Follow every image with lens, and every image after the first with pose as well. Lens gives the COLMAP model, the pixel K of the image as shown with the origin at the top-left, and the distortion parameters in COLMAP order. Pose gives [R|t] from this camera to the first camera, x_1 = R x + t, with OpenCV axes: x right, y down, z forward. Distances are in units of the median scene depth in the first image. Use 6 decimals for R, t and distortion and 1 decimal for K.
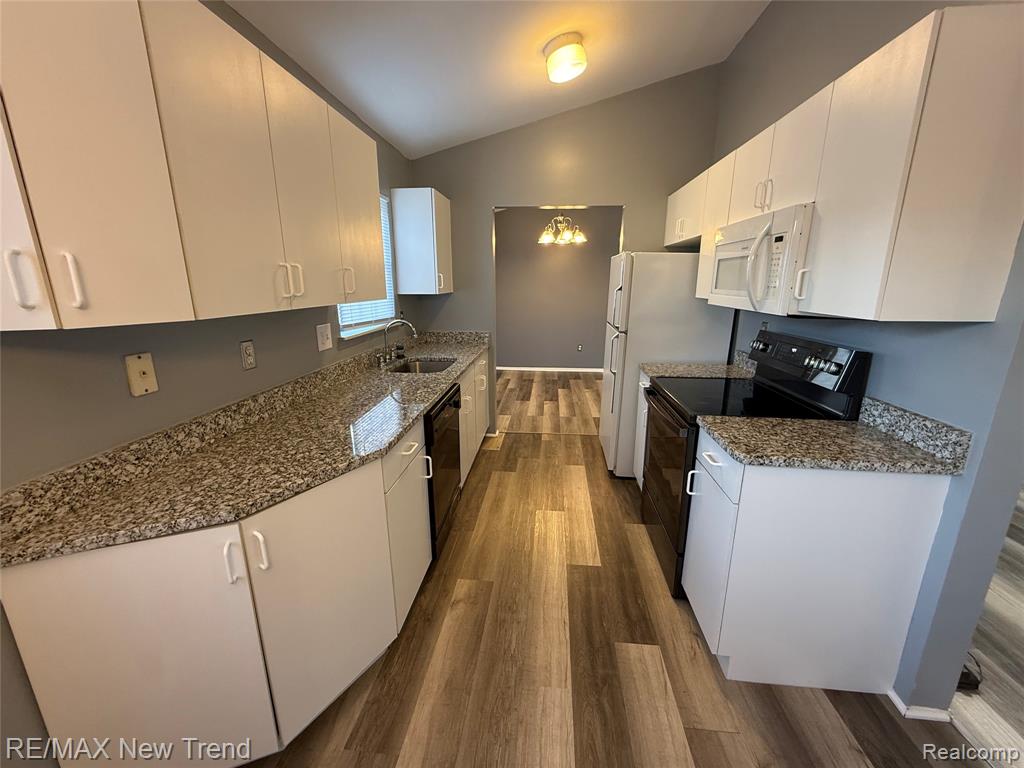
lens RADIAL K [[410.6, 0, 514.6], [0, 410.6, 382.5], [0, 0, 1]] dist [-0.003148, 0.000602]
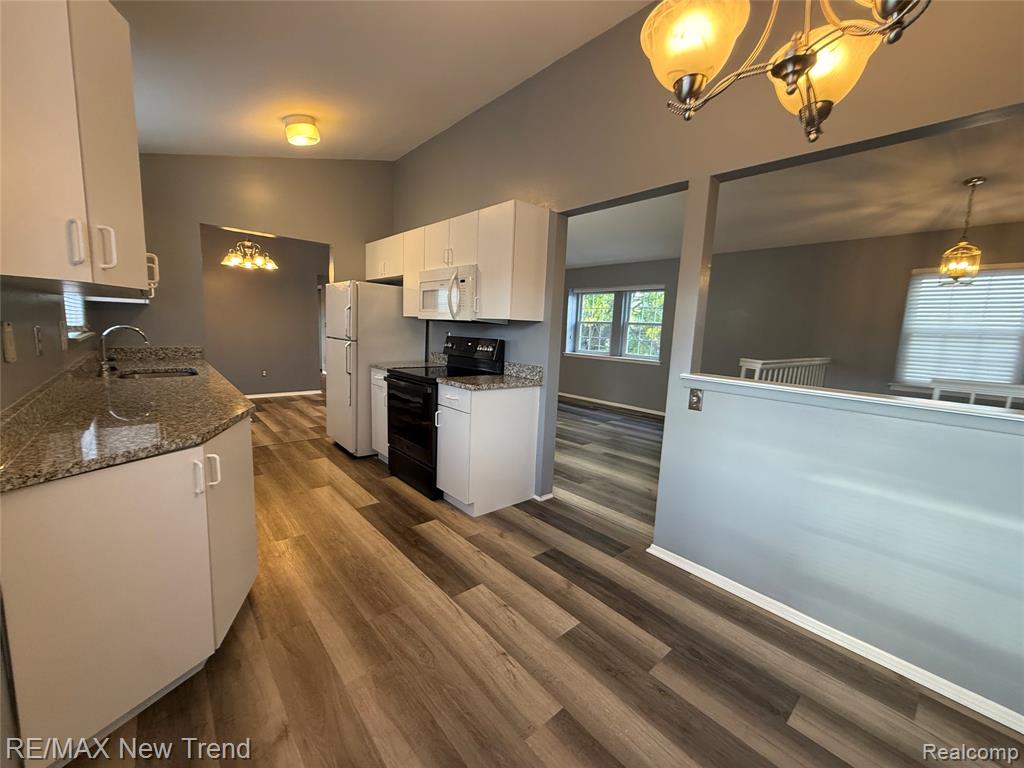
lens RADIAL K [[410.6, 0, 507.8], [0, 410.6, 382.8], [0, 0, 1]] dist [-0.003148, 0.000602]
pose [[0.691286, -0.068097, 0.719365, -0.579943], [0.133704, 0.990413, -0.034730, 0.200000], [-0.710103, 0.120190, 0.693764, -0.392093]]
